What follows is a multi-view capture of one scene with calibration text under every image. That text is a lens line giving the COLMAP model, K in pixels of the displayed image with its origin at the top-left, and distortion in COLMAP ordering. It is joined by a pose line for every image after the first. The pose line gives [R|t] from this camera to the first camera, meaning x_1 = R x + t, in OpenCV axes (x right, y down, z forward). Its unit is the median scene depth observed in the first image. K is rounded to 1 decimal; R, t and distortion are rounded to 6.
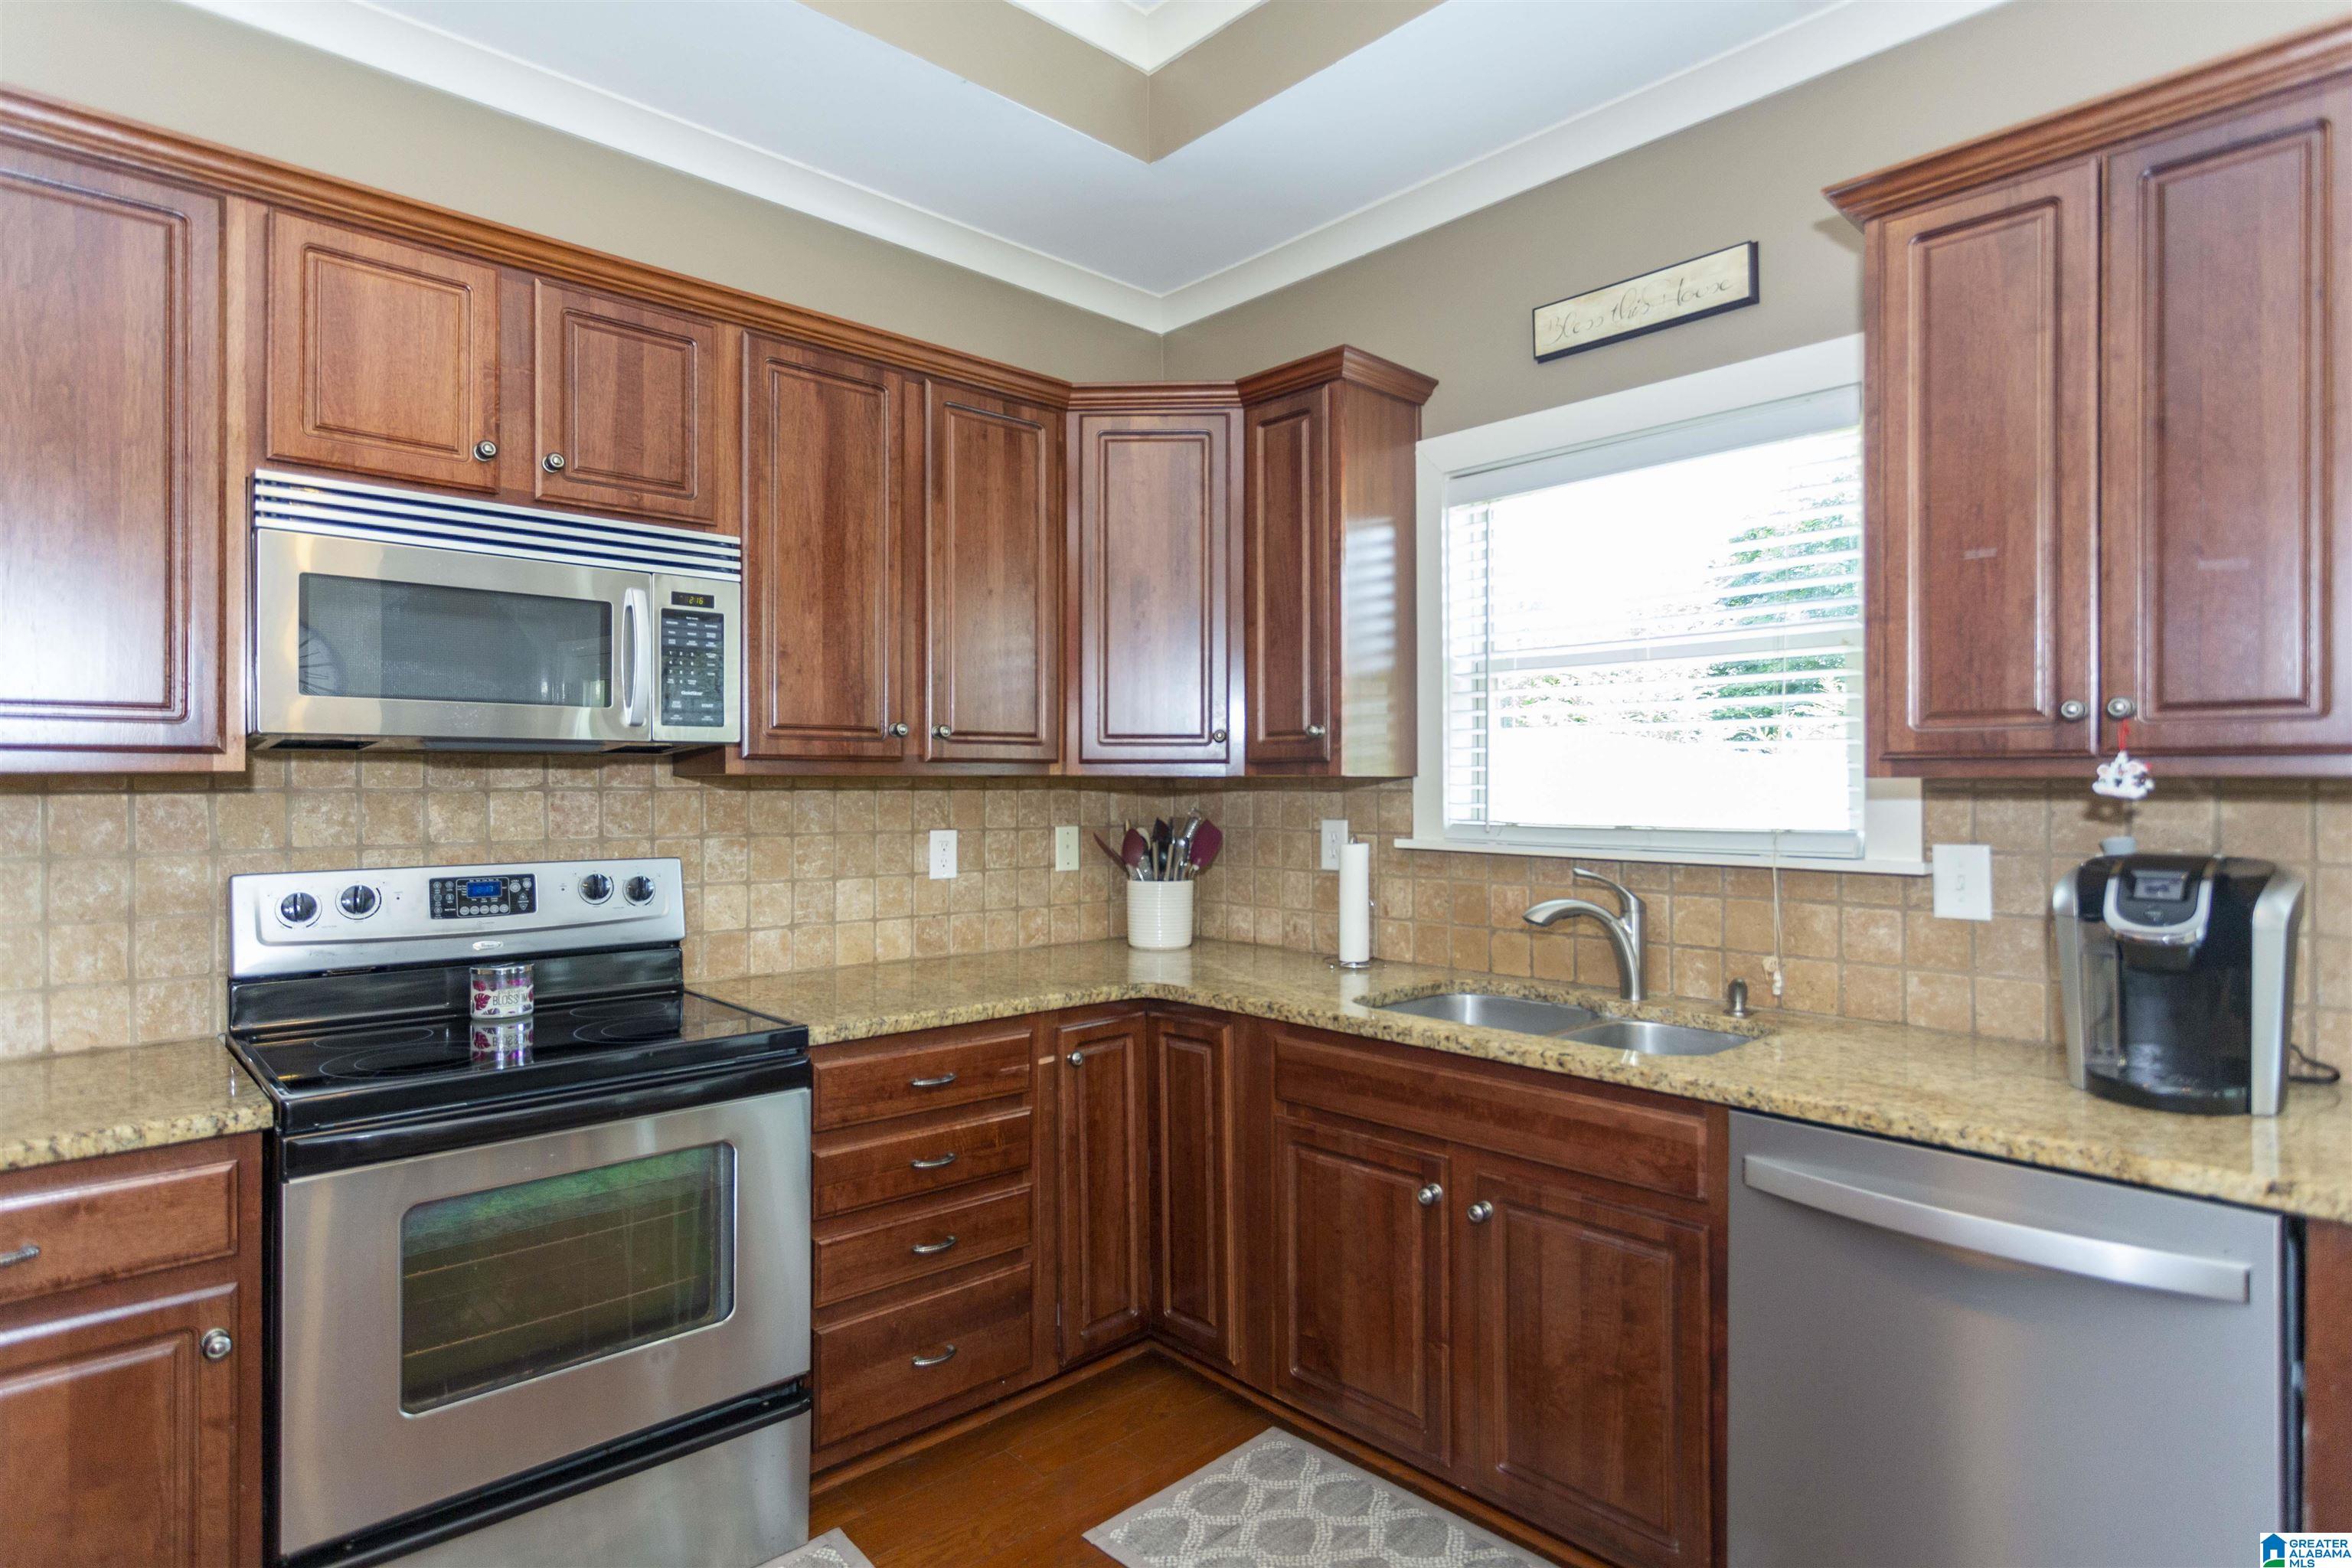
lens RADIAL K [[1219.5, 0, 1162.2], [0, 1219.5, 781.2], [0, 0, 1]] dist [-0.003550, 0.001493]
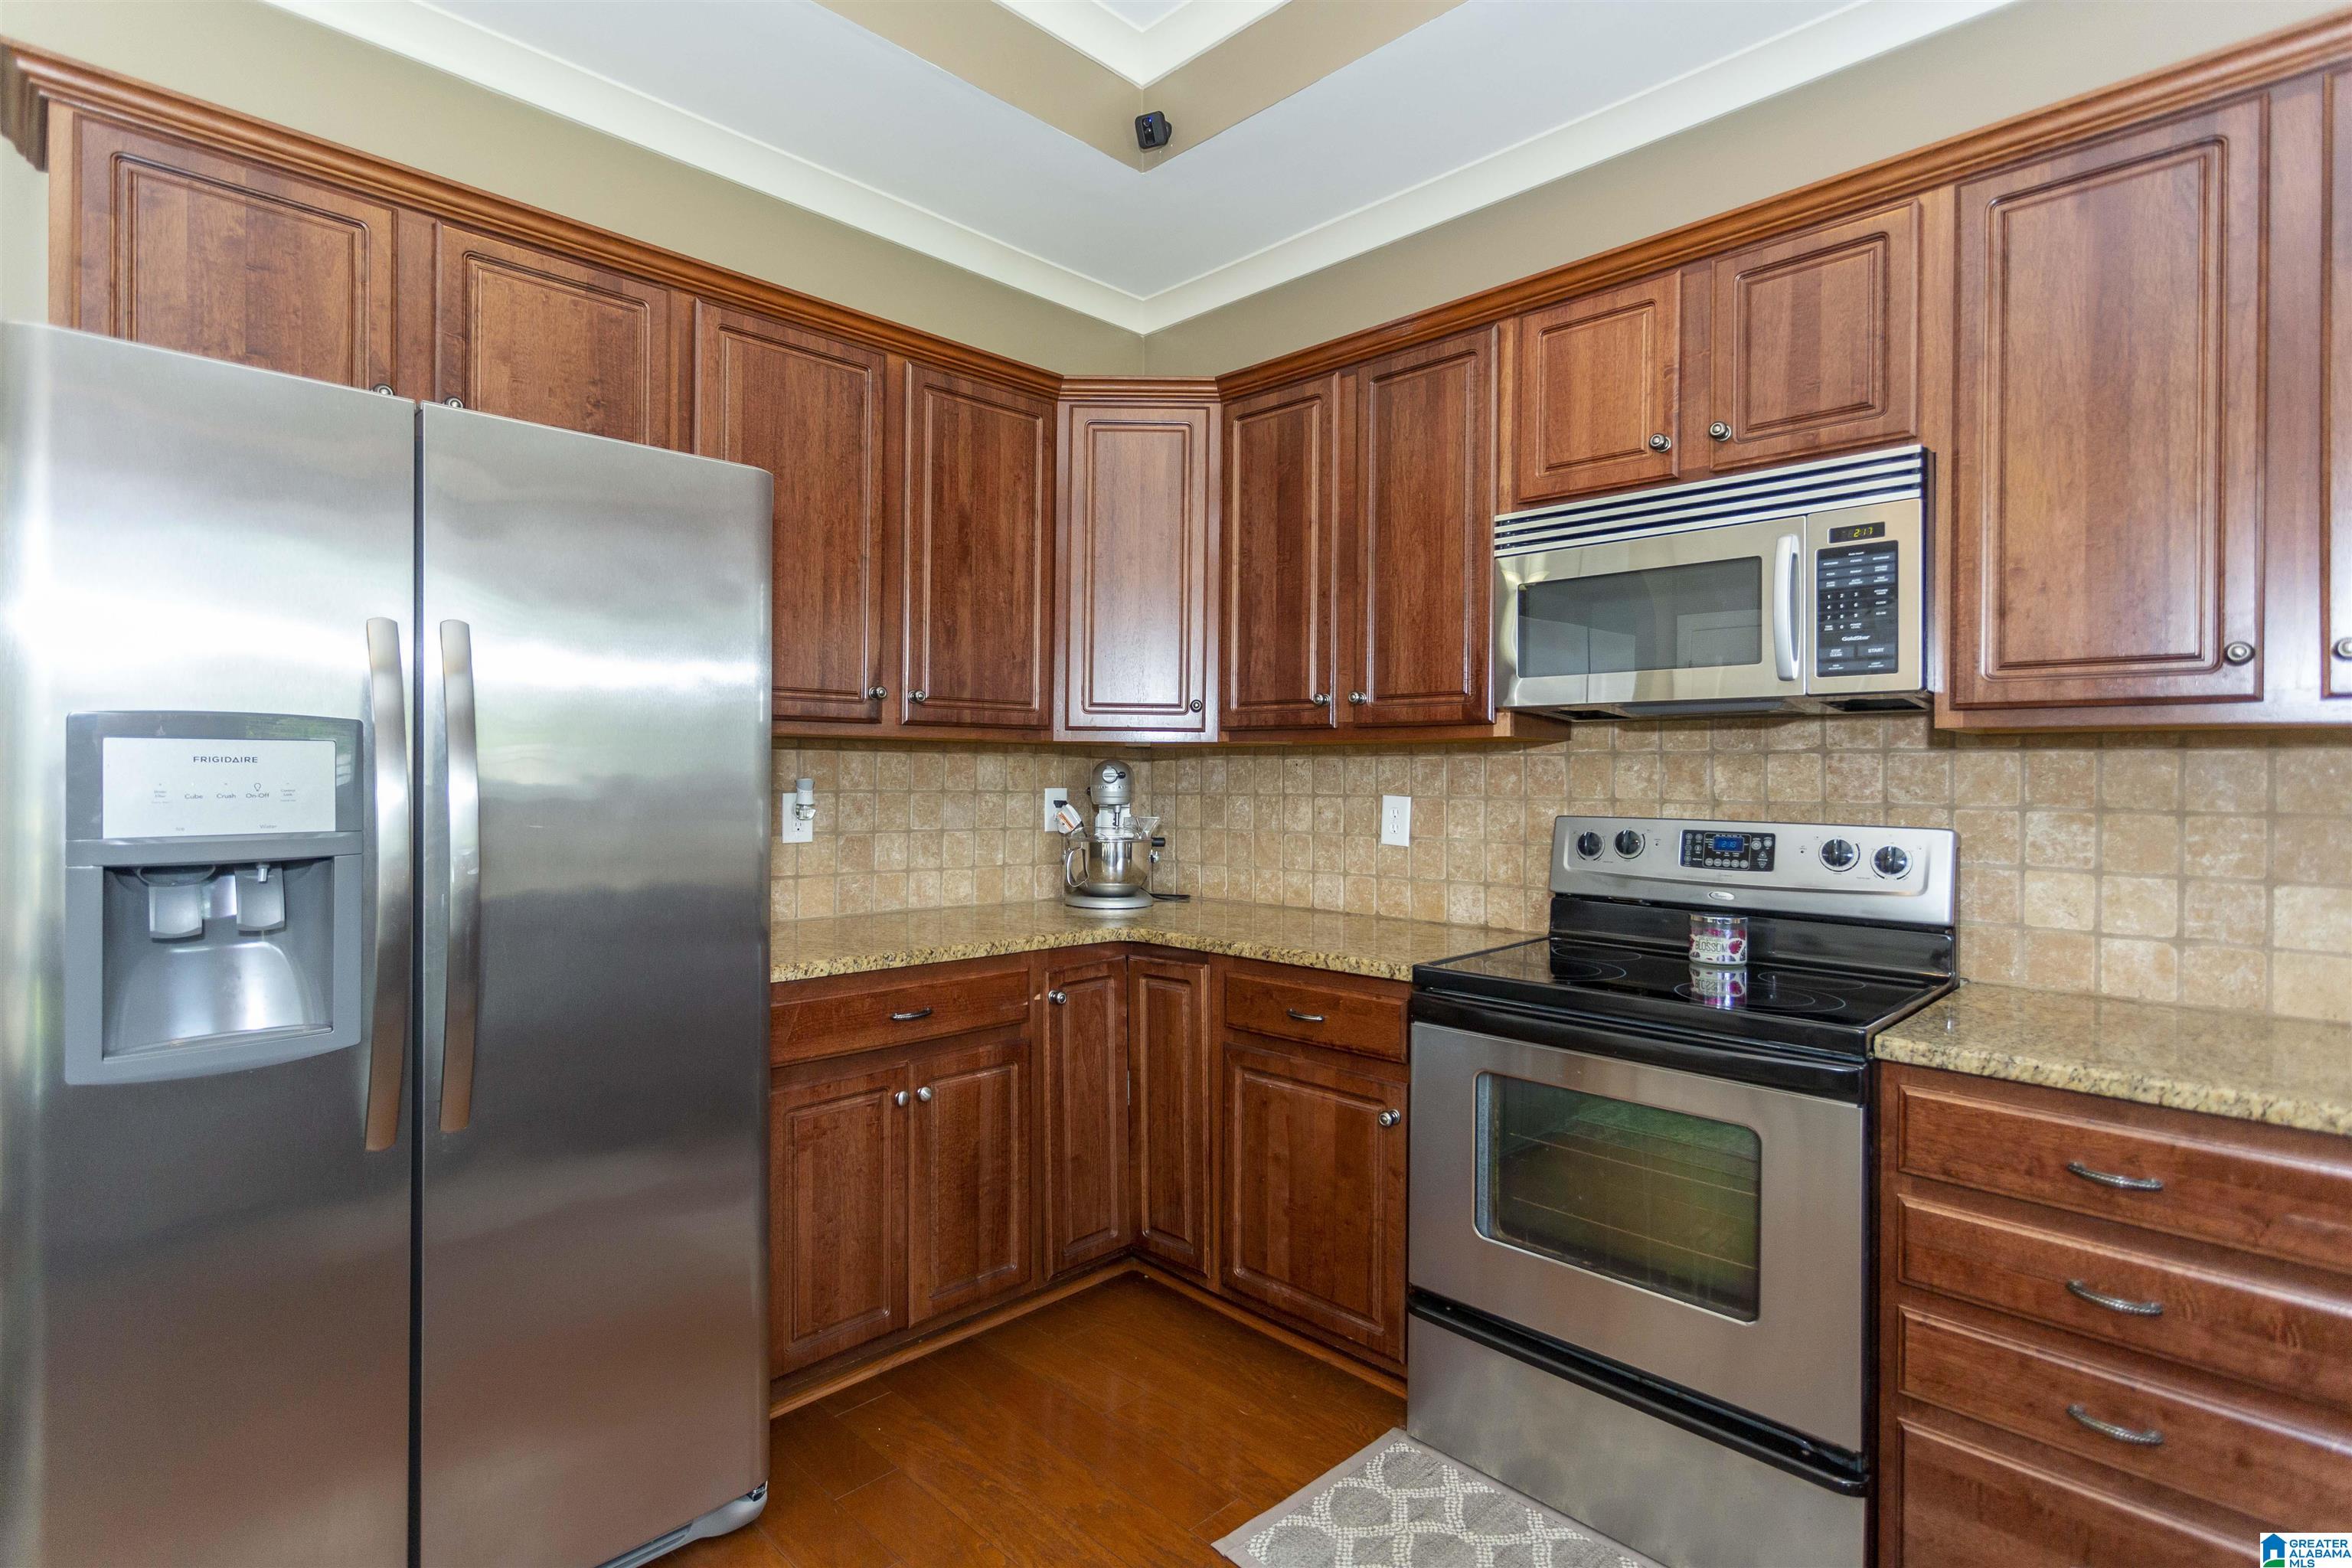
lens RADIAL K [[1145.0, 0, 1168.9], [0, 1145.0, 773.8], [0, 0, 1]] dist [0.001727, 0.000137]
pose [[0.035446, 0.002848, -0.999368, 0.415811], [-0.003472, 0.999990, 0.002727, 0.025080], [0.999366, 0.003374, 0.035456, 0.457020]]
